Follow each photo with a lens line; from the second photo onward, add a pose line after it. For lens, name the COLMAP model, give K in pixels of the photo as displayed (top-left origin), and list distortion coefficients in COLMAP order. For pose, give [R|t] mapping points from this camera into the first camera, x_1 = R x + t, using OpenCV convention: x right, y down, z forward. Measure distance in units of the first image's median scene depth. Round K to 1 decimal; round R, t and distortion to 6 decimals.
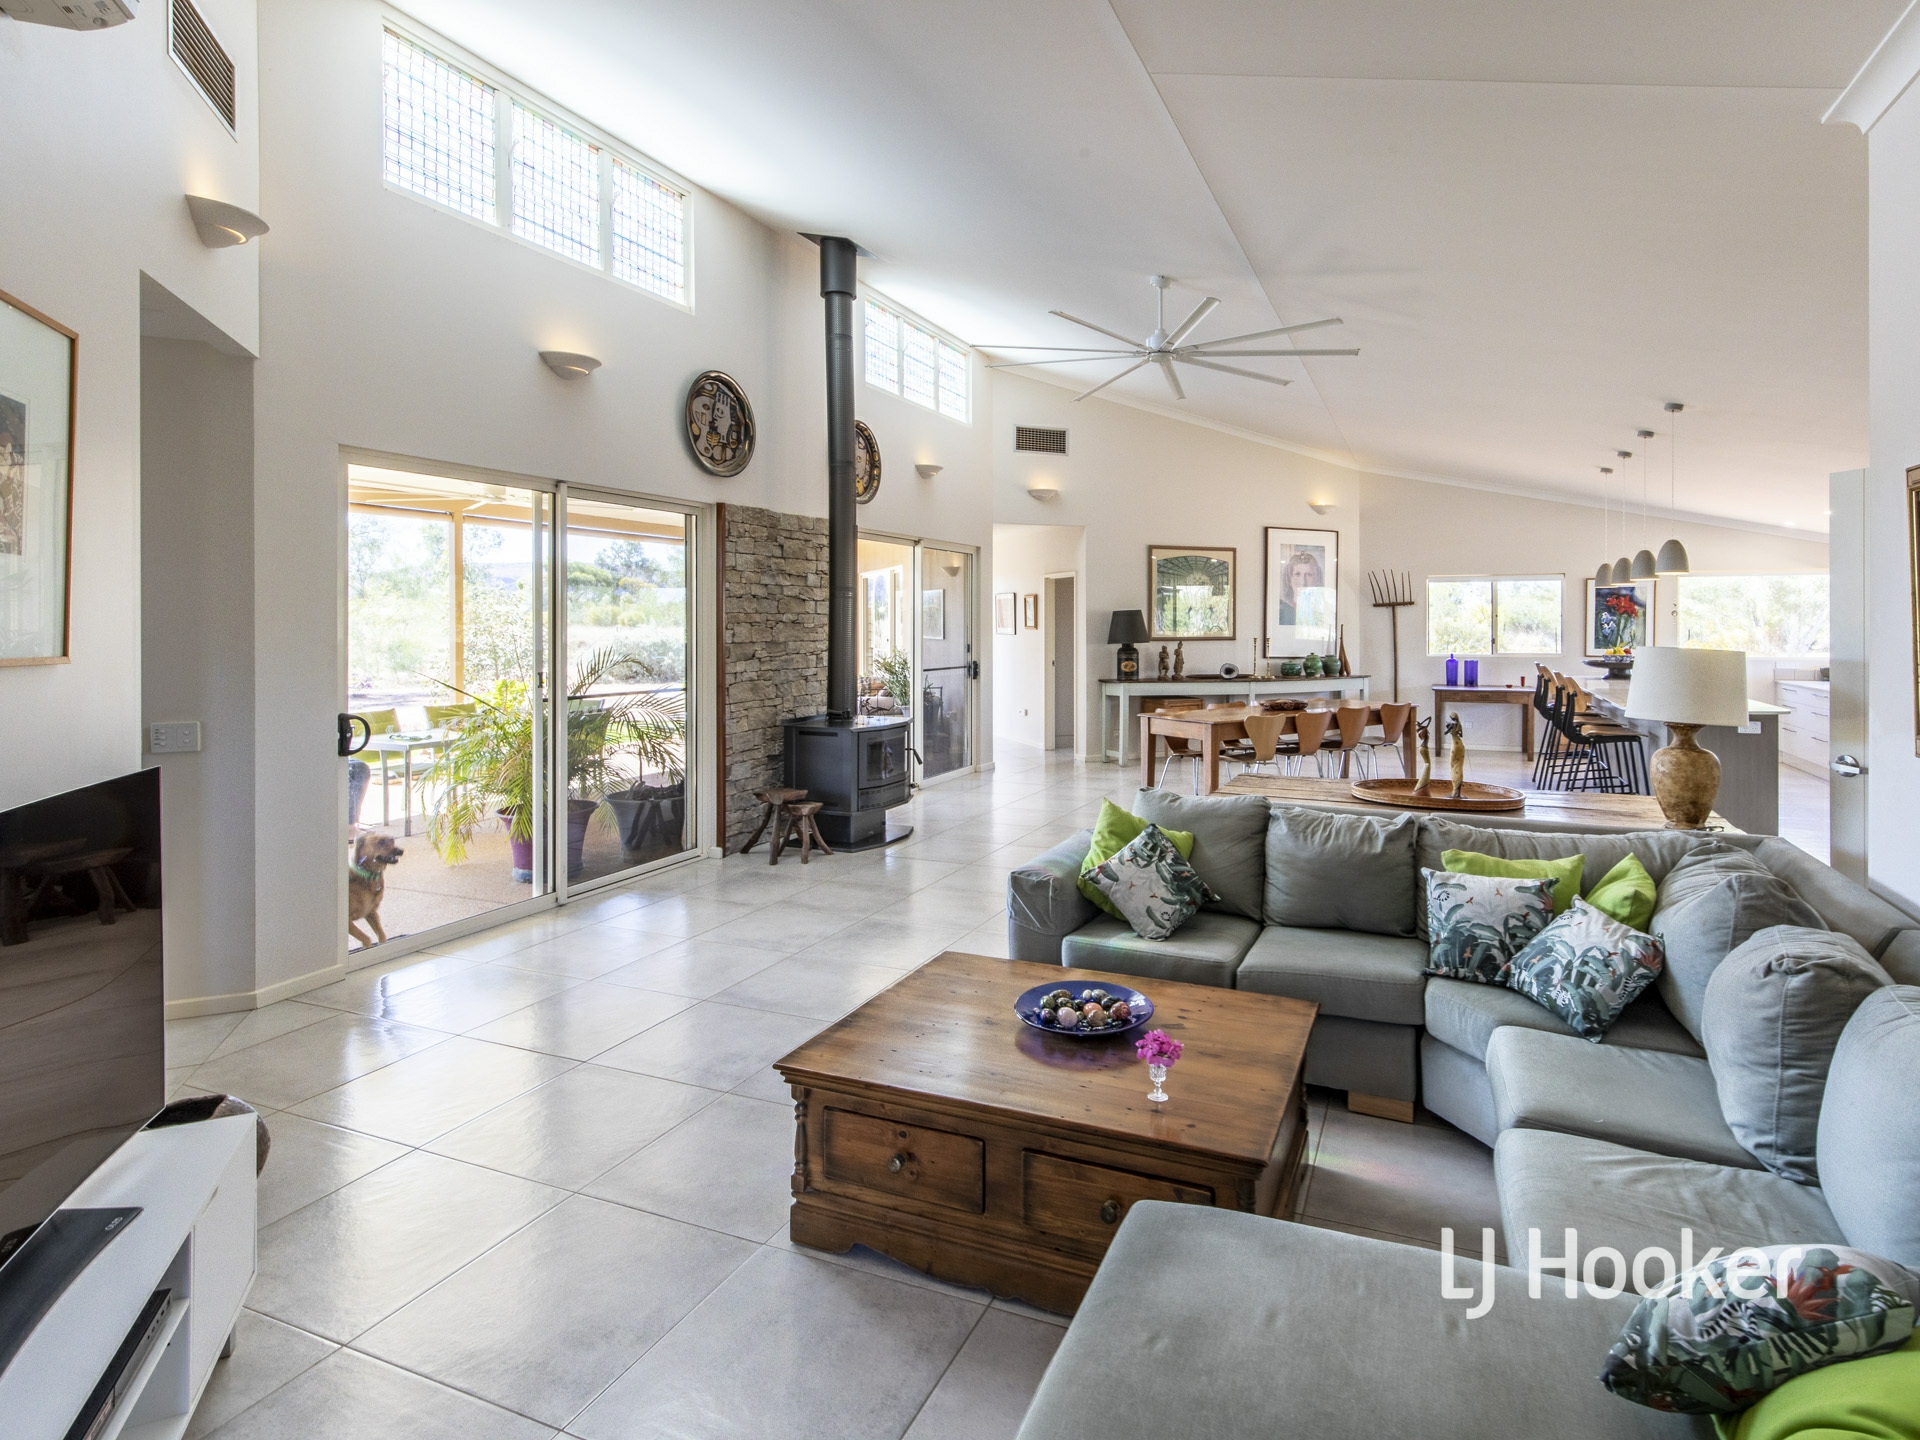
lens RADIAL K [[992.5, 0, 1053.8], [0, 992.5, 650.1], [0, 0, 1]] dist [-0.001003, 0.000394]
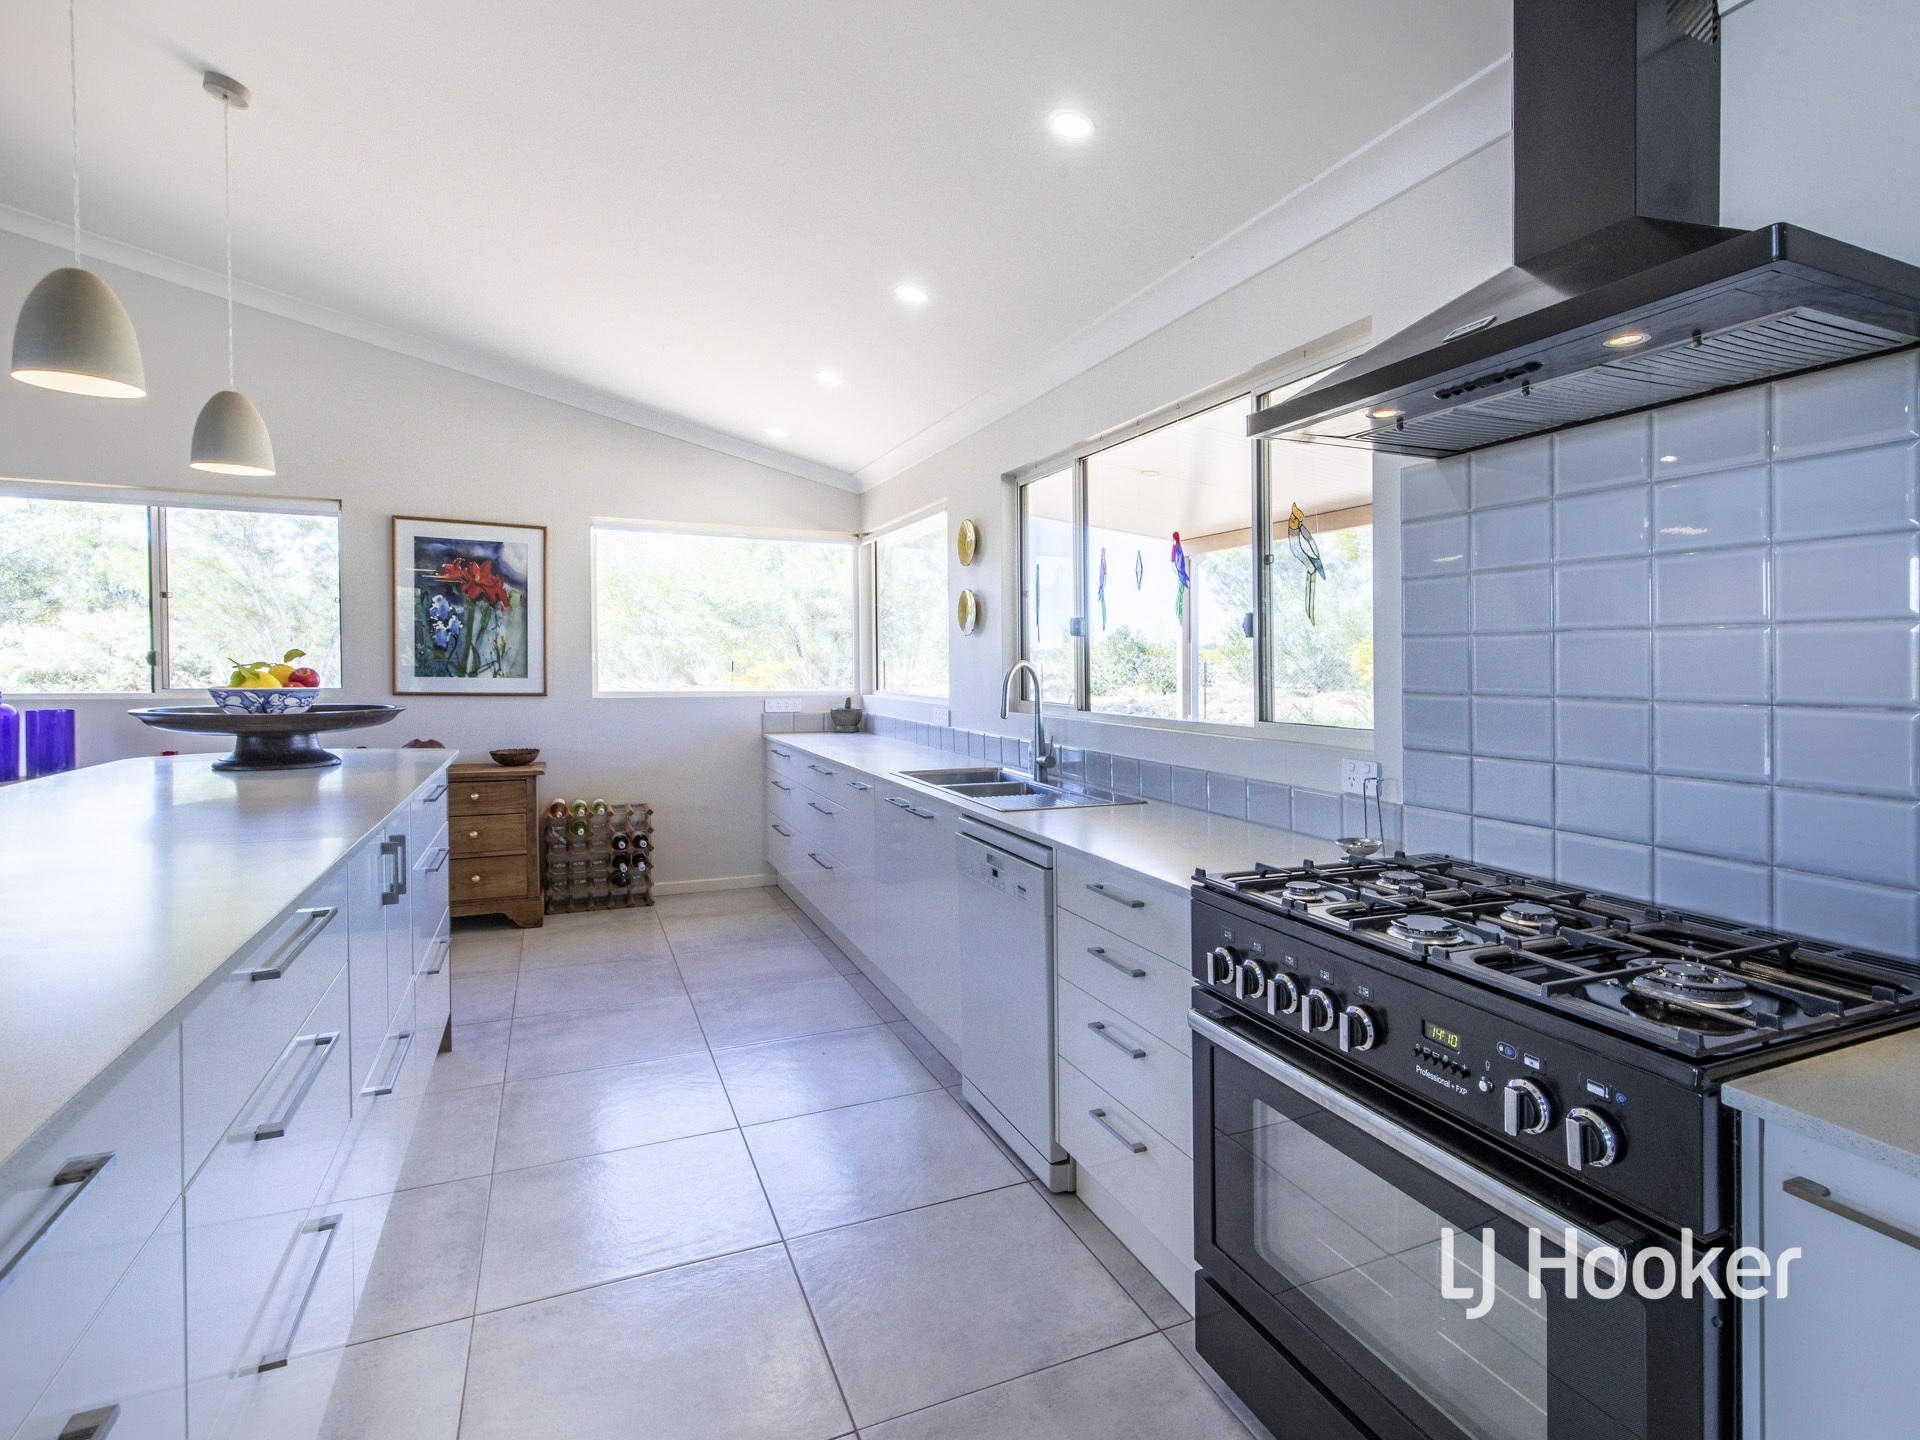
lens RADIAL K [[1012.3, 0, 1027.8], [0, 1012.3, 666.4], [0, 0, 1]] dist [0.003222, 0.000305]
pose [[0.687222, 0.006974, 0.726414, 0.438084], [0.009505, 0.999782, -0.018592, 0.005433], [-0.726385, 0.019682, 0.687006, 0.532025]]
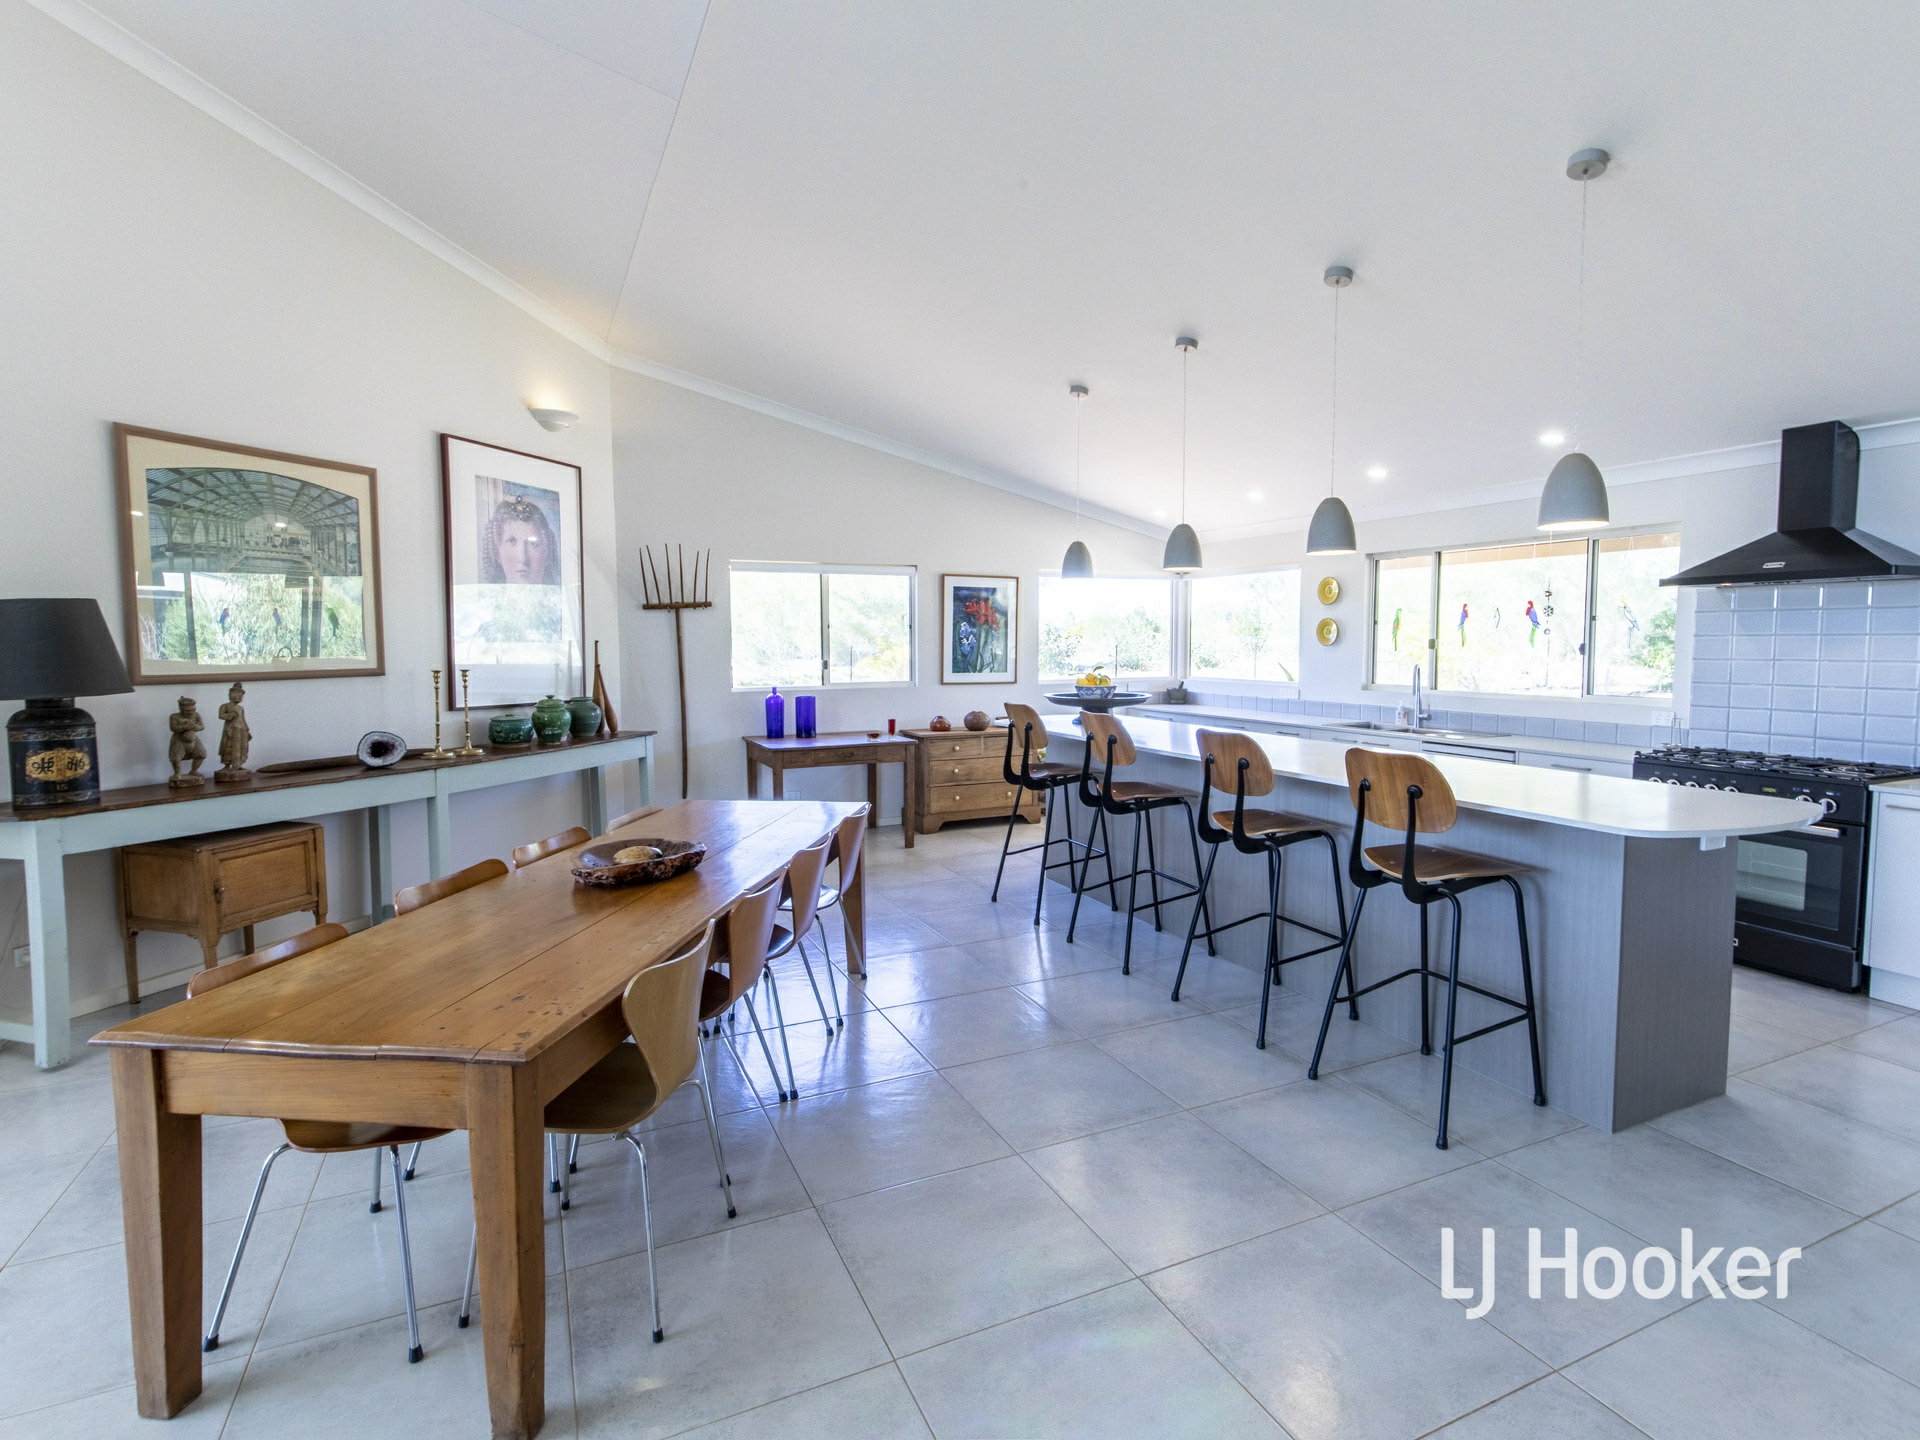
lens RADIAL K [[974.4, 0, 980.7], [0, 974.4, 710.7], [0, 0, 1]] dist [0.005219, 0.000074]
pose [[0.688550, -0.055244, 0.723082, 0.051608], [0.023634, 0.998274, 0.053763, -0.012618], [-0.724804, -0.019929, 0.688667, 0.540289]]
